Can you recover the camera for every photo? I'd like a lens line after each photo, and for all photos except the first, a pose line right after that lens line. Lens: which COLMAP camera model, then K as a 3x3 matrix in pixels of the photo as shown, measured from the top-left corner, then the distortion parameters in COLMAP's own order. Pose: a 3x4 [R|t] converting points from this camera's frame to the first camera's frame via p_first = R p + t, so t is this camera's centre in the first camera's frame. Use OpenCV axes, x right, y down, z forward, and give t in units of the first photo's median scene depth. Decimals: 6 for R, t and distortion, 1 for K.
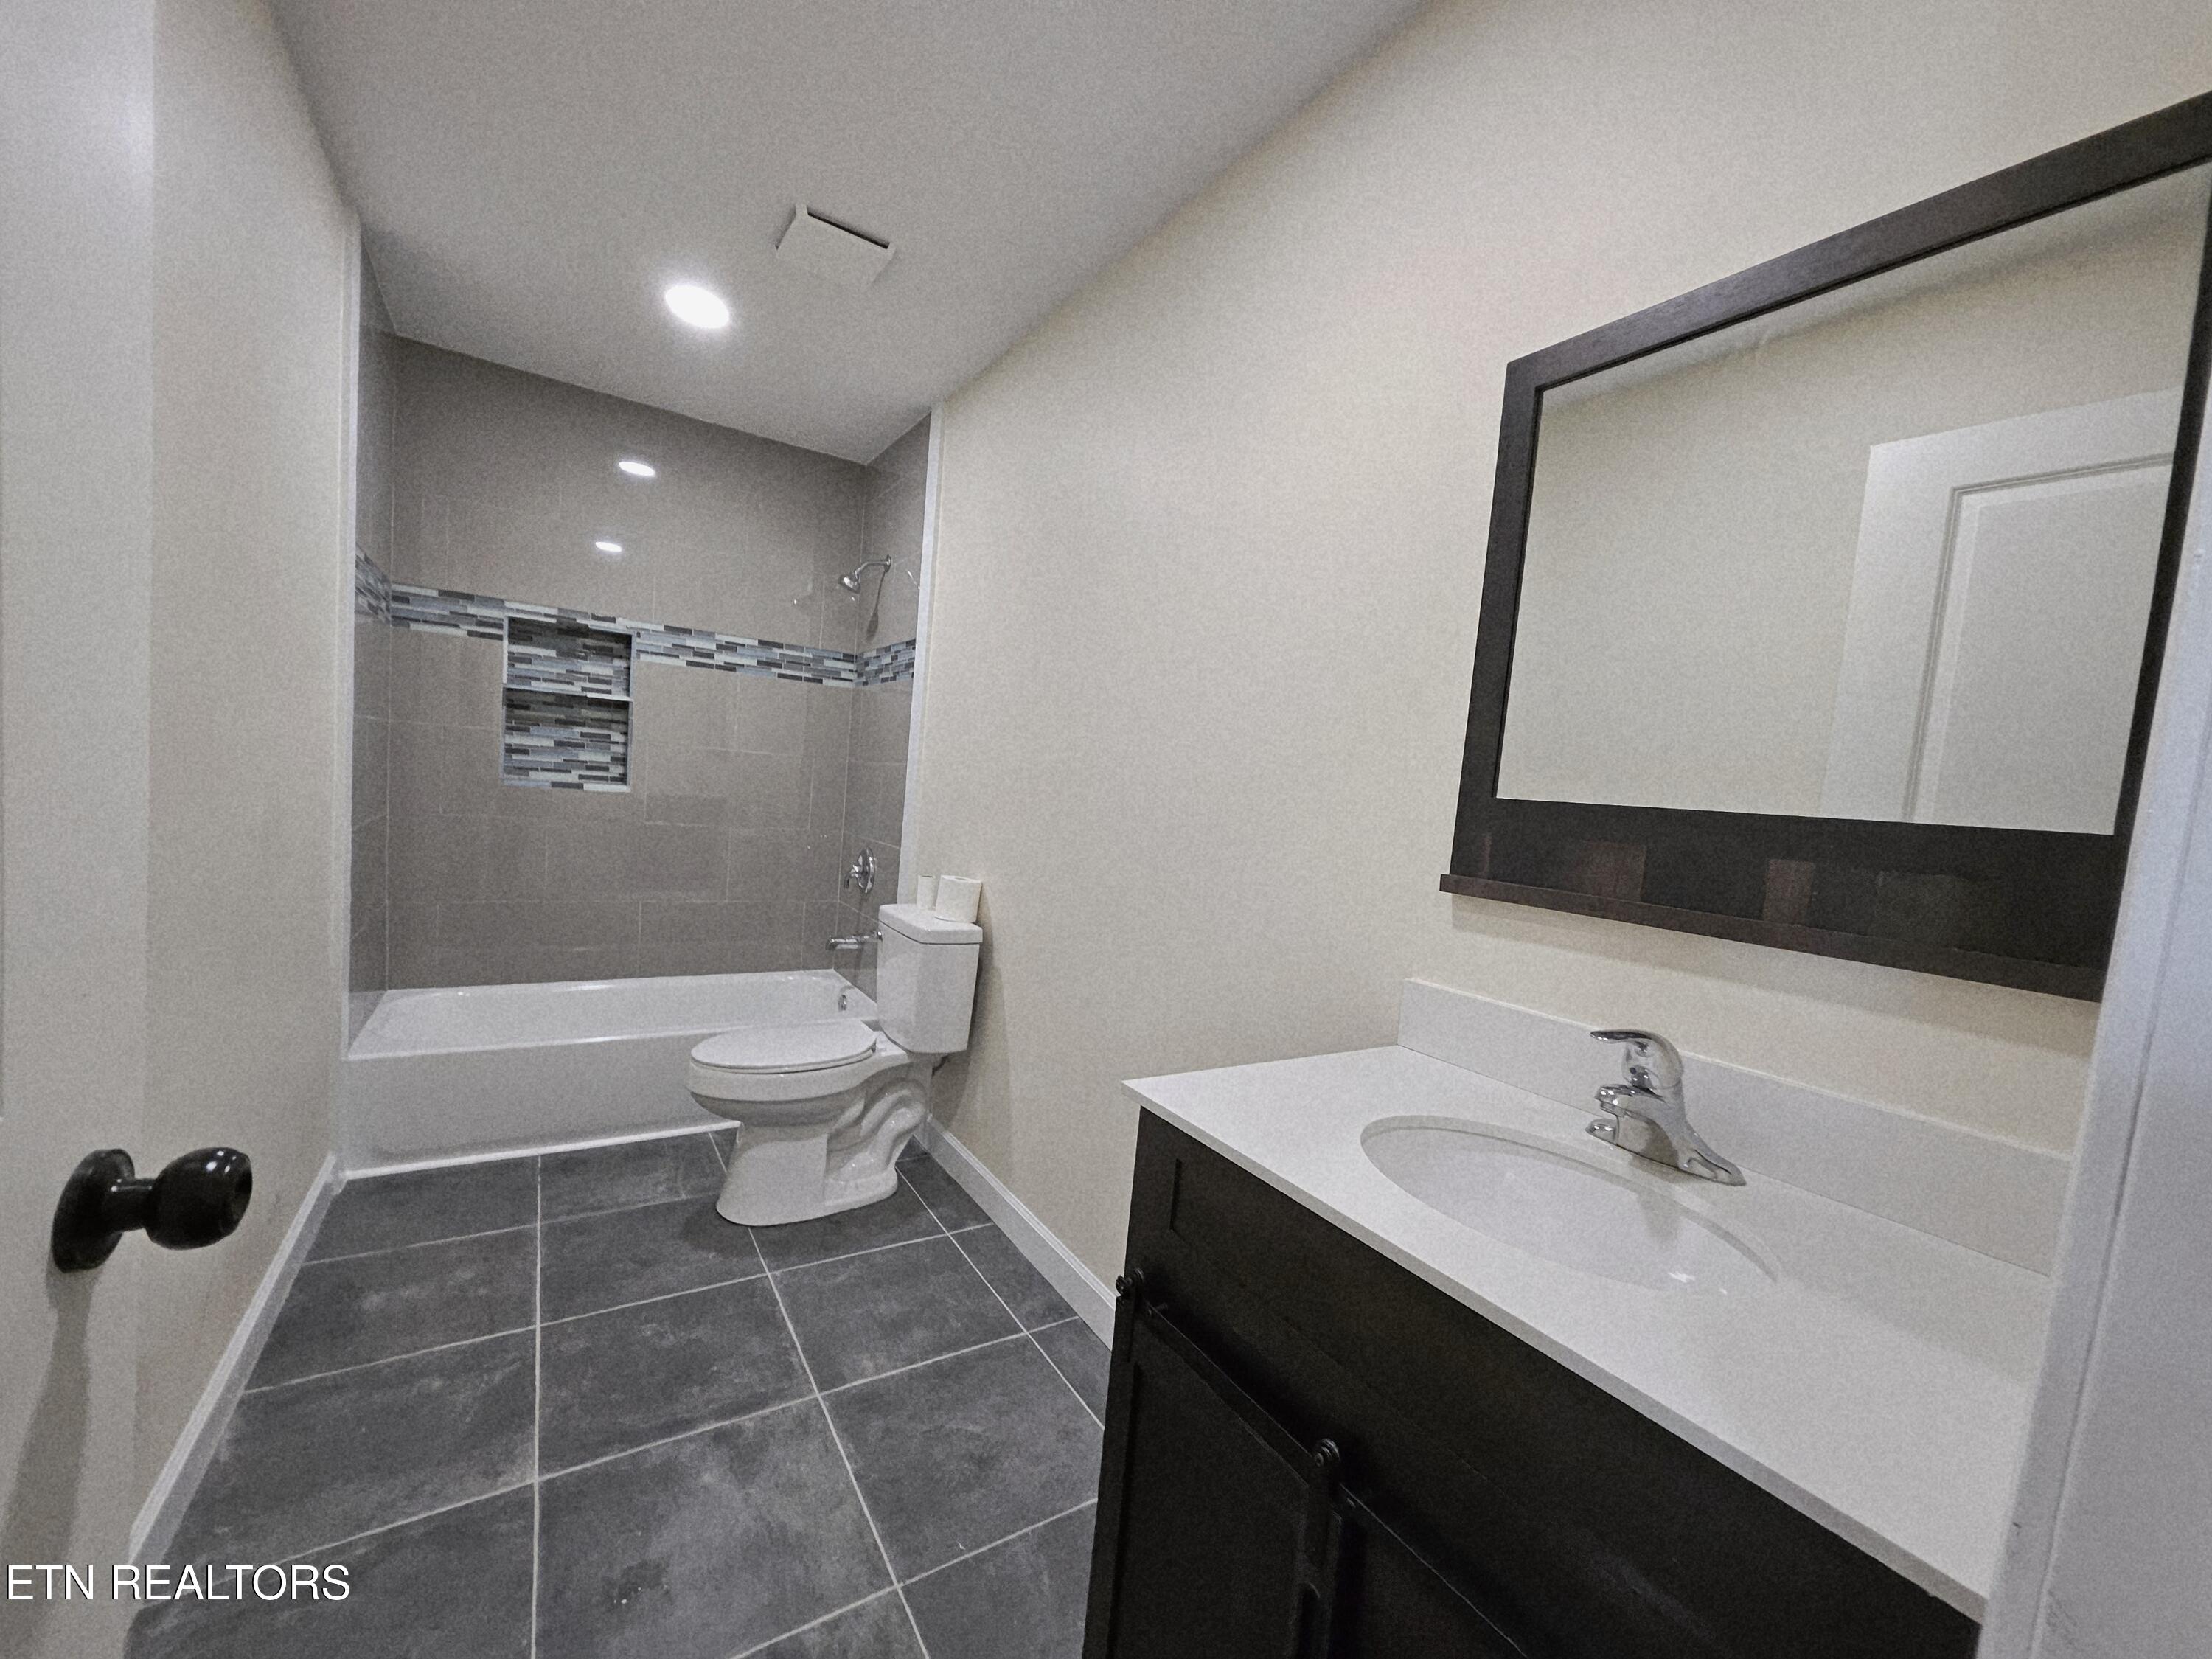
lens RADIAL K [[868.1, 0, 1122.7], [0, 868.1, 849.8], [0, 0, 1]] dist [0.007281, -0.000565]
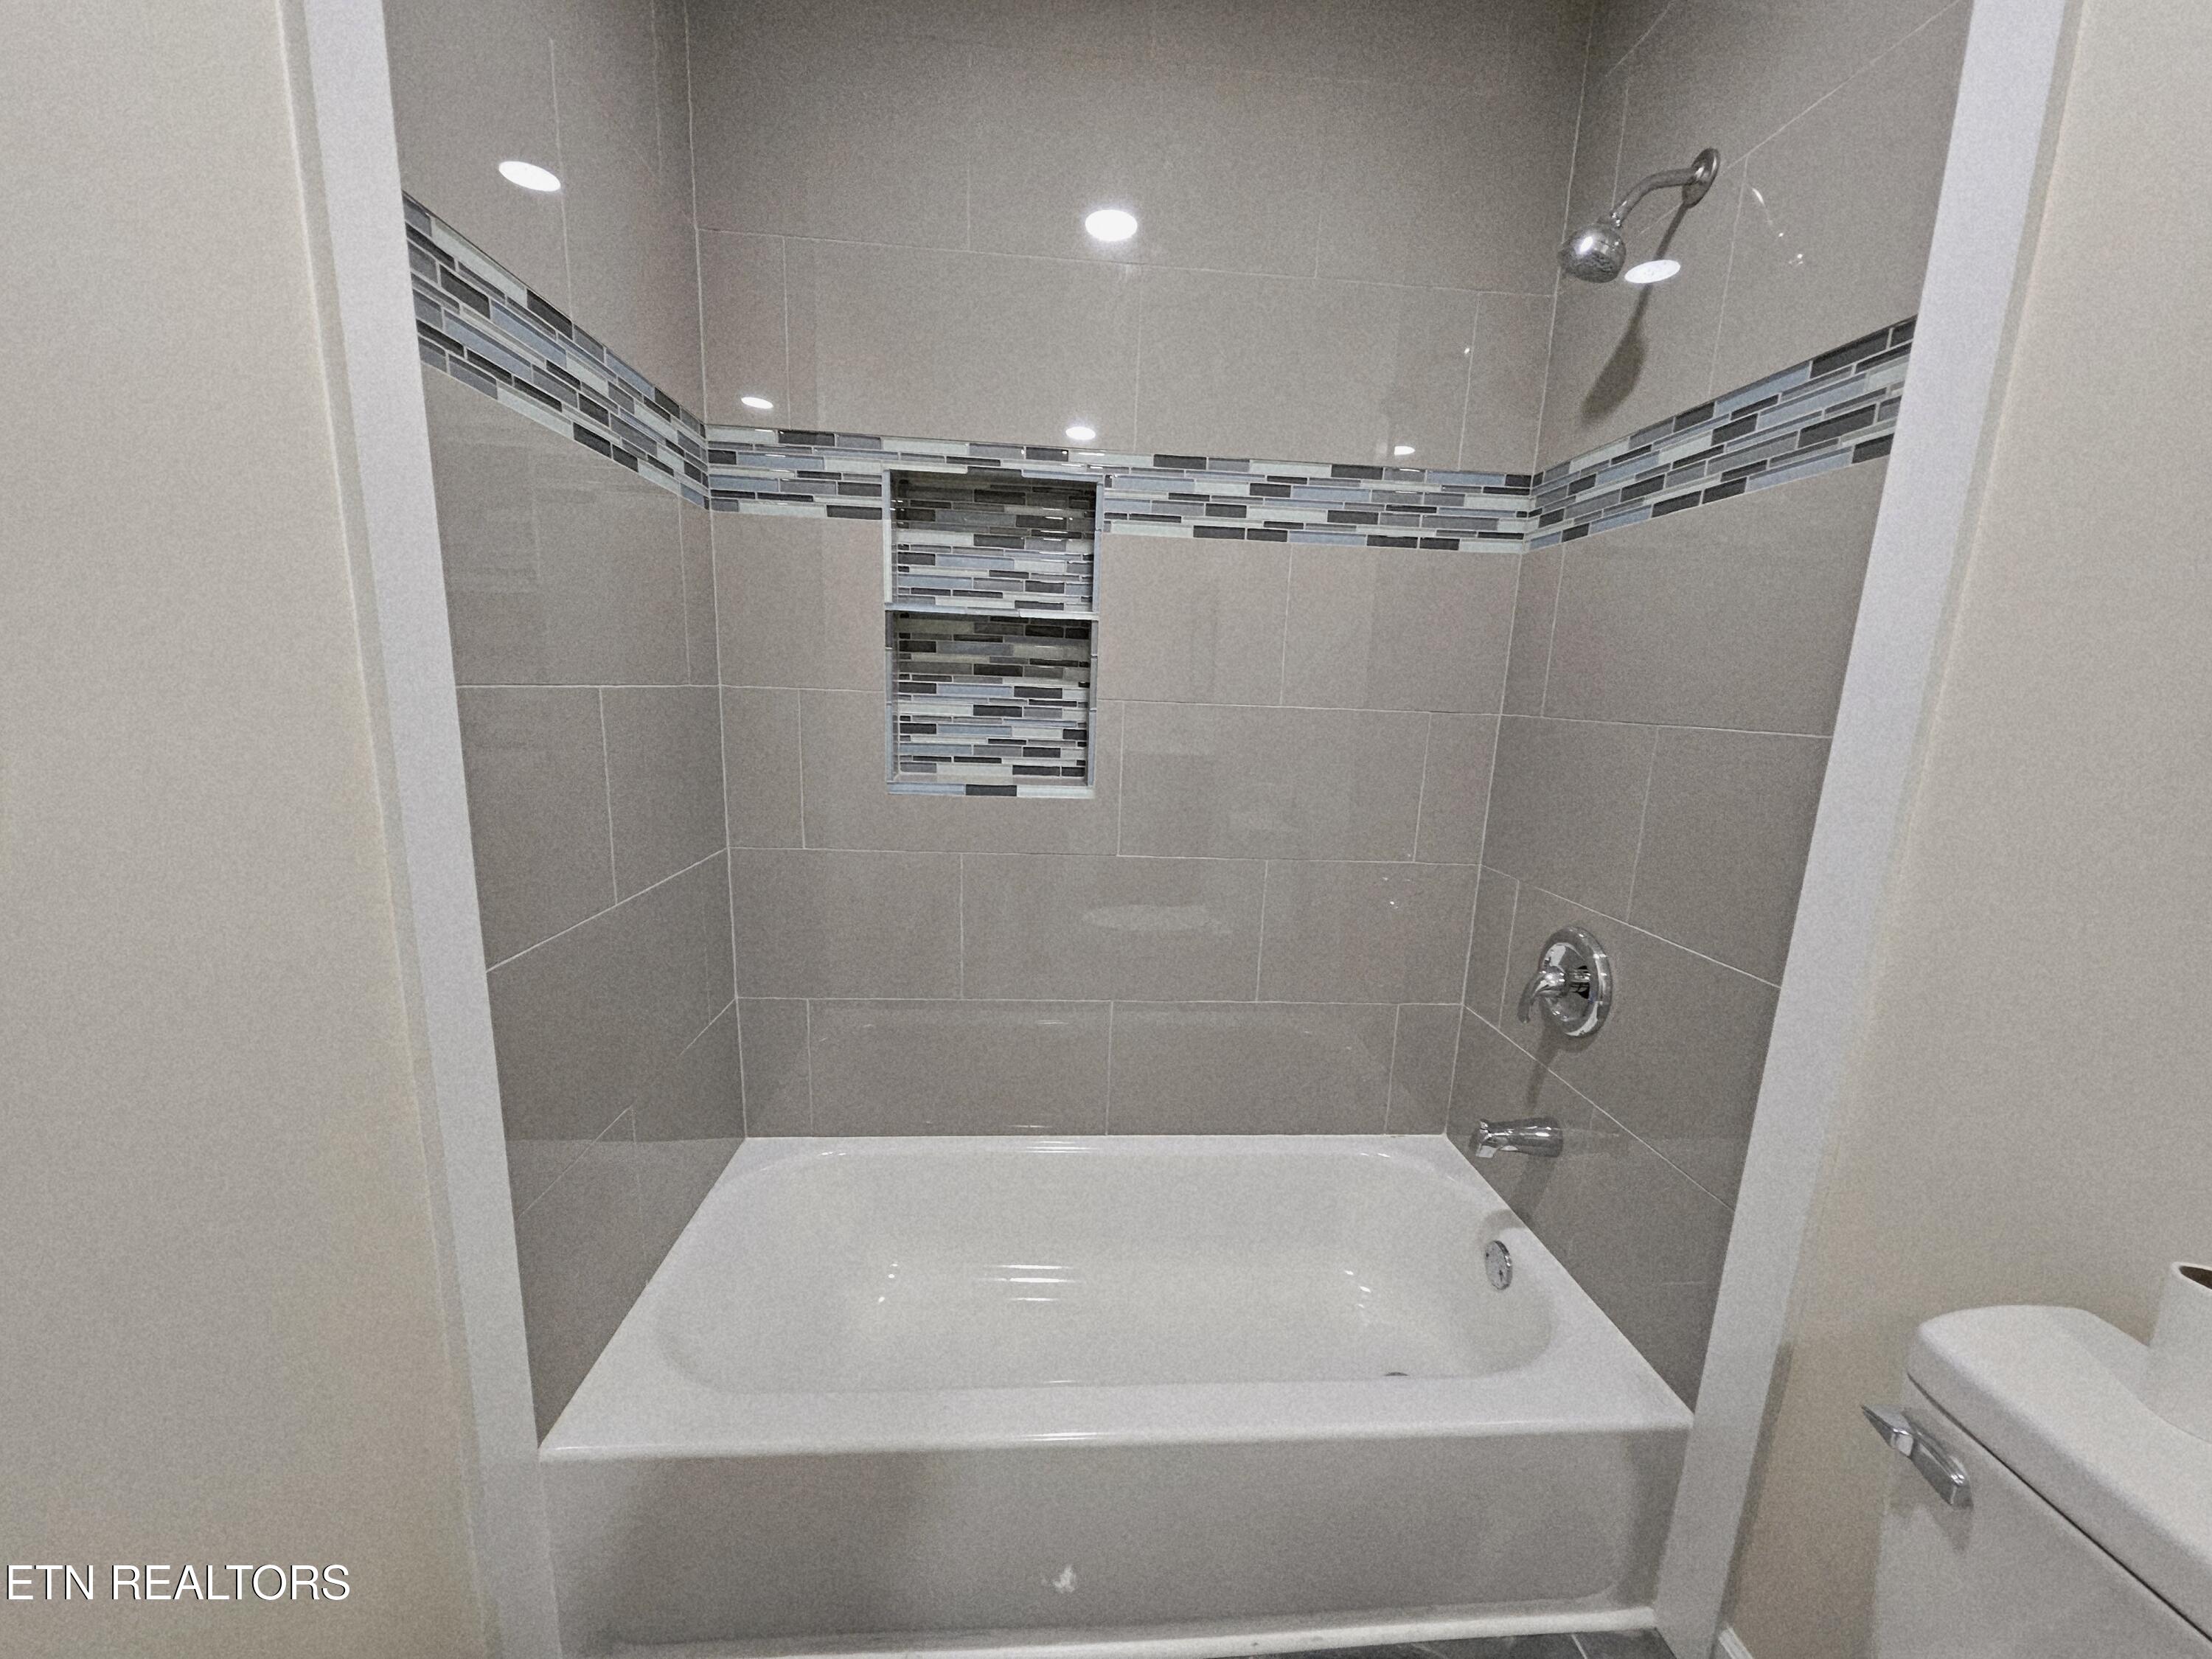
lens RADIAL K [[868.1, 0, 1103.4], [0, 868.1, 842.8], [0, 0, 1]] dist [0.007281, -0.000565]
pose [[0.865725, 0.041443, -0.498802, -0.302916], [-0.001638, 0.996795, 0.079976, -0.081910], [0.500518, -0.068420, 0.863018, 0.557044]]
